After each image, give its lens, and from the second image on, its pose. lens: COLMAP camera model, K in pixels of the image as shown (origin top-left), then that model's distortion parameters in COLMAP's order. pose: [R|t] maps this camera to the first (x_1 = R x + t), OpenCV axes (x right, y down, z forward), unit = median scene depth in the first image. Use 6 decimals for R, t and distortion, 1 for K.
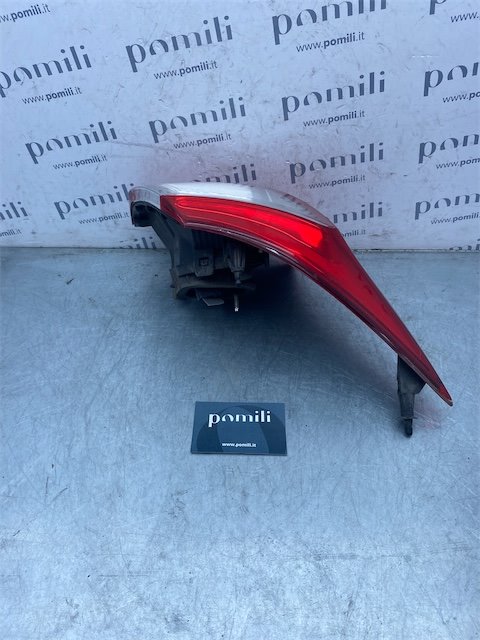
lens RADIAL K [[498.0, 0, 240.1], [0, 498.0, 319.5], [0, 0, 1]] dist [0.003339, -0.003774]
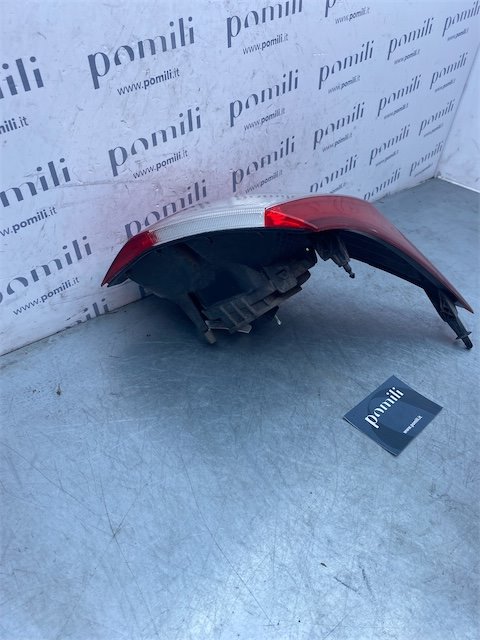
lens RADIAL K [[498.0, 0, 247.0], [0, 498.0, 317.8], [0, 0, 1]] dist [0.003339, -0.003774]
pose [[0.683200, -0.369461, 0.629869, -0.653683], [0.412293, 0.907090, 0.084869, -0.138033], [-0.602704, 0.201708, 0.772050, 0.322308]]
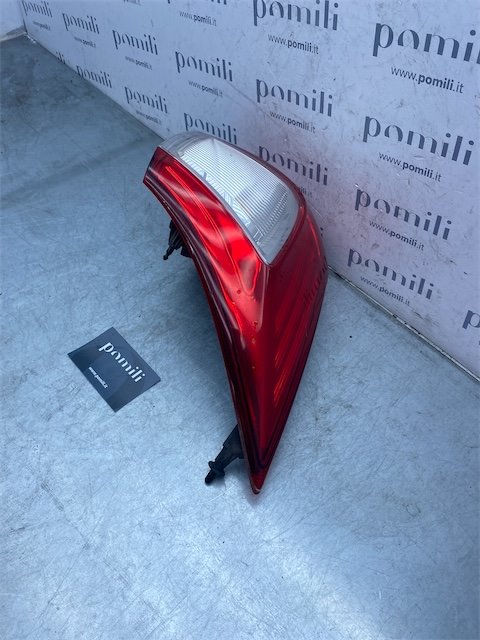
lens RADIAL K [[498.0, 0, 249.1], [0, 498.0, 325.0], [0, 0, 1]] dist [0.003339, -0.003774]
pose [[0.691168, 0.606319, -0.393274, 0.509486], [-0.541010, 0.794891, 0.274693, -0.283143], [0.479162, 0.022906, 0.877428, 0.143316]]
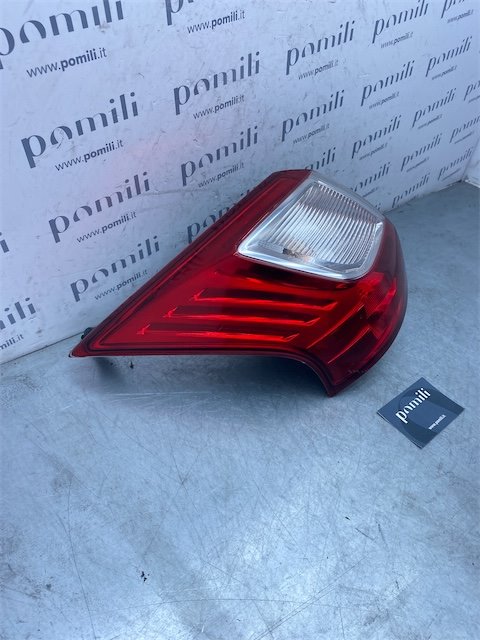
lens RADIAL K [[498.0, 0, 236.3], [0, 498.0, 318.2], [0, 0, 1]] dist [0.003339, -0.003774]
pose [[0.731690, -0.356466, 0.581000, -0.779540], [0.364562, 0.924858, 0.108320, -0.203222], [-0.575955, 0.132553, 0.806663, 0.237218]]
